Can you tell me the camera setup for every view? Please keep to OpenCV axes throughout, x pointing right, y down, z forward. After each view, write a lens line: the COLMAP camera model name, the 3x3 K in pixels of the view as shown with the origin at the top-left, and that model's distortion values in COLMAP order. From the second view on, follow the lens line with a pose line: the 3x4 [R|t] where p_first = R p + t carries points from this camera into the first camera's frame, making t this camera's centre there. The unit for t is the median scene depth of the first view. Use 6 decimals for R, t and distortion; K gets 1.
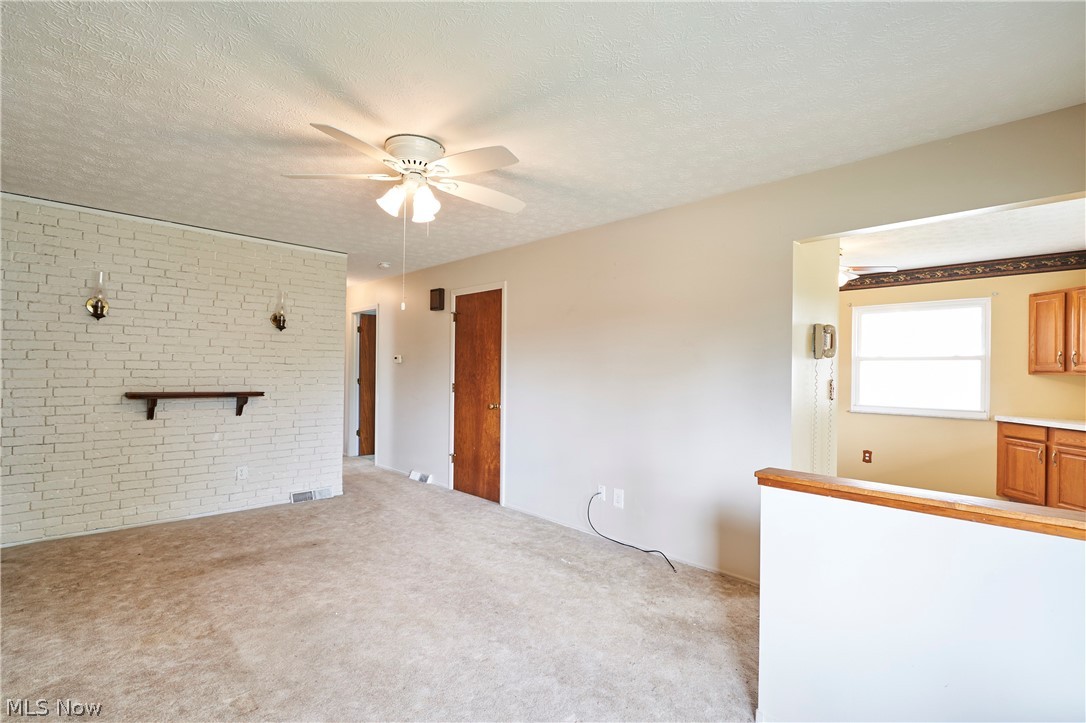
lens RADIAL K [[502.8, 0, 543.8], [0, 502.8, 365.3], [0, 0, 1]] dist [0.001785, -0.000992]
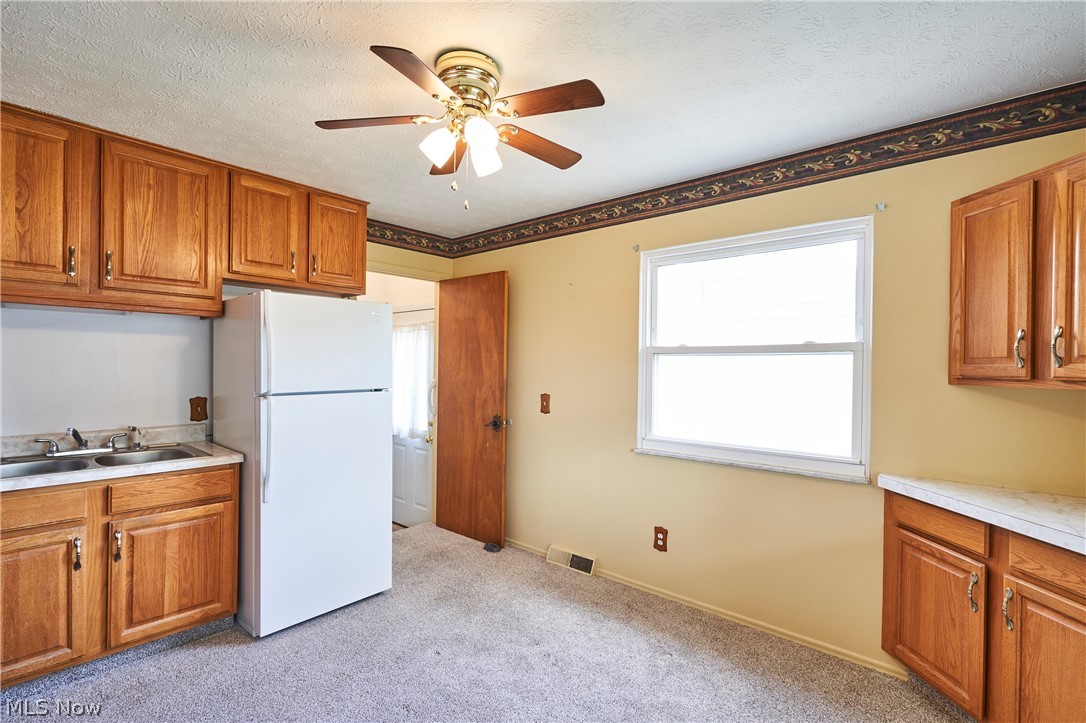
lens RADIAL K [[502.8, 0, 545.3], [0, 502.8, 366.1], [0, 0, 1]] dist [0.001785, -0.000992]
pose [[0.996813, 0.000088, 0.079768, 0.583449], [-0.000713, 0.999969, 0.007808, -0.001196], [-0.079765, -0.007840, 0.996783, 0.596516]]
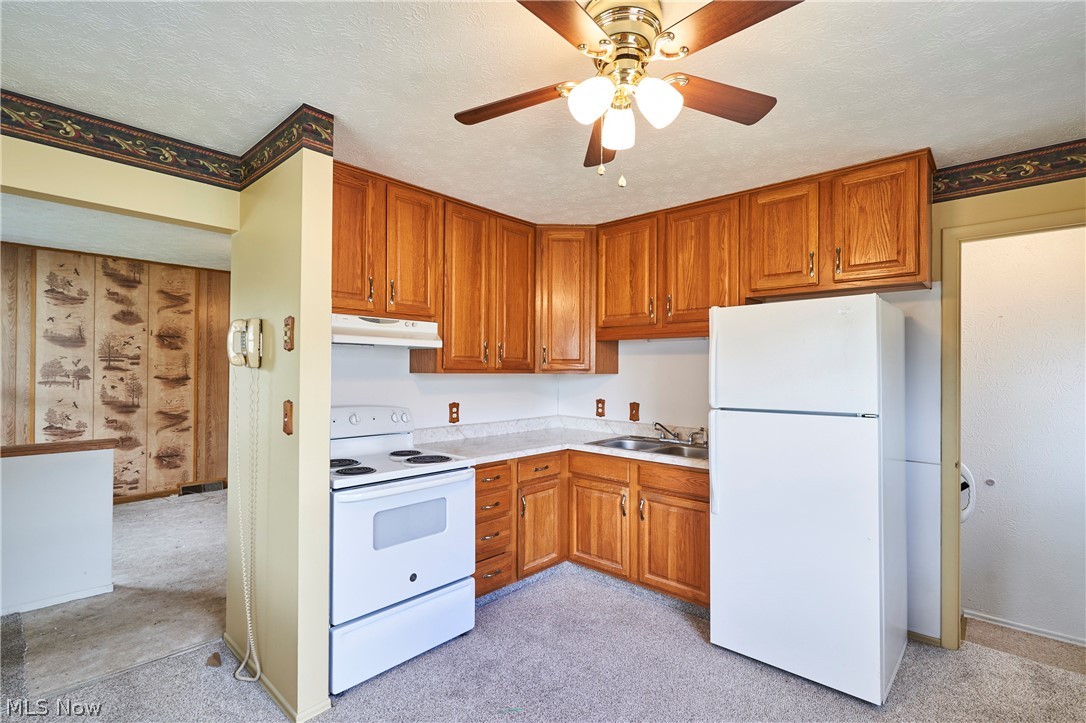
lens RADIAL K [[502.8, 0, 537.1], [0, 502.8, 366.2], [0, 0, 1]] dist [0.001785, -0.000992]
pose [[0.049216, -0.019396, -0.998600, 0.858618], [-0.002937, 0.999804, -0.019564, -0.001239], [0.998784, 0.003895, 0.049150, 0.914493]]
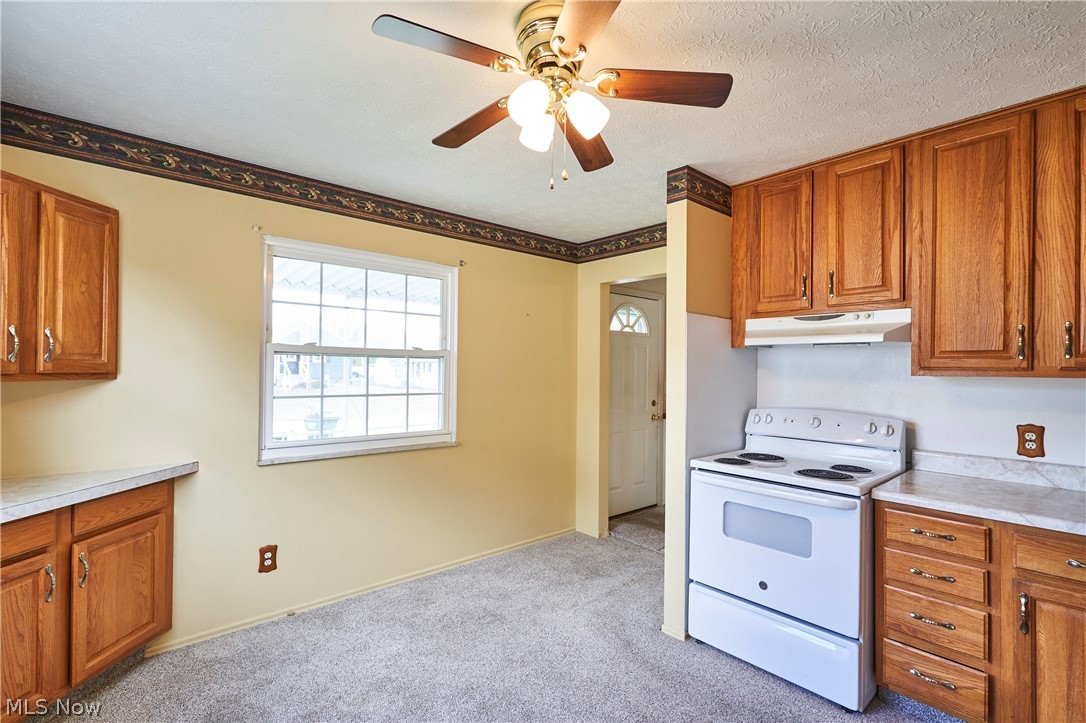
lens RADIAL K [[502.8, 0, 547.2], [0, 502.8, 370.5], [0, 0, 1]] dist [0.001785, -0.000992]
pose [[-0.998601, -0.023164, 0.047542, 0.541297], [-0.023457, 0.999709, -0.005609, 0.001839], [-0.047398, -0.006716, -0.998854, 1.303263]]
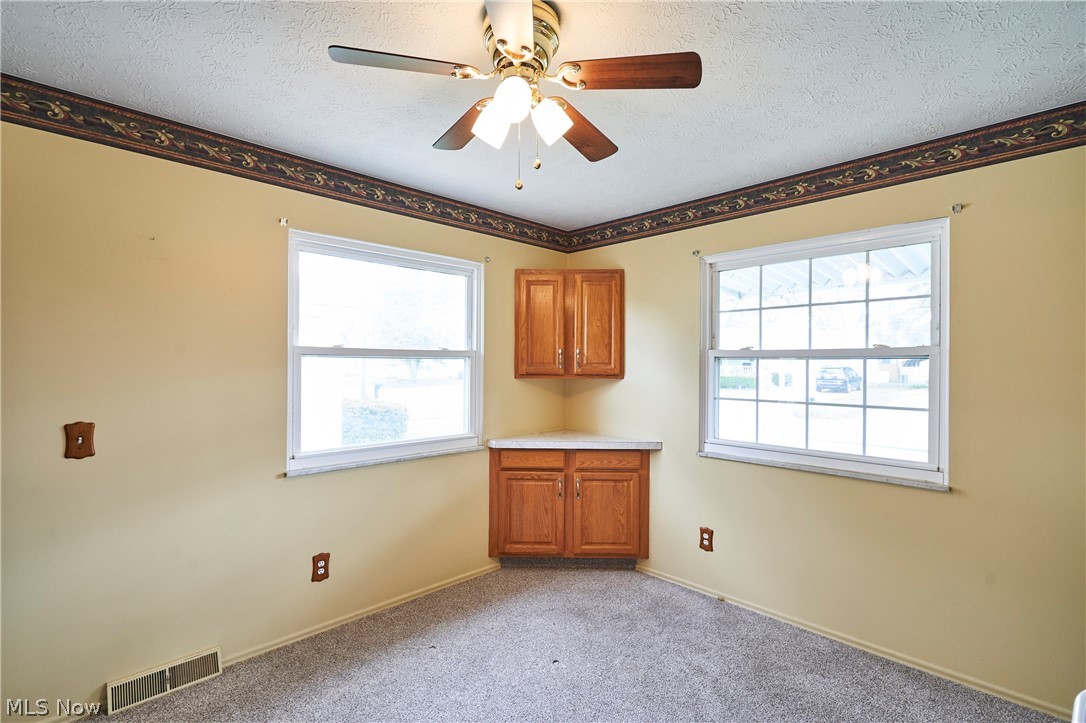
lens RADIAL K [[502.8, 0, 525.0], [0, 502.8, 364.6], [0, 0, 1]] dist [0.001785, -0.000992]
pose [[0.015922, -0.010312, 0.999820, 0.235181], [-0.011339, 0.999881, 0.010493, -0.009674], [-0.999809, -0.011504, 0.015803, 0.980270]]
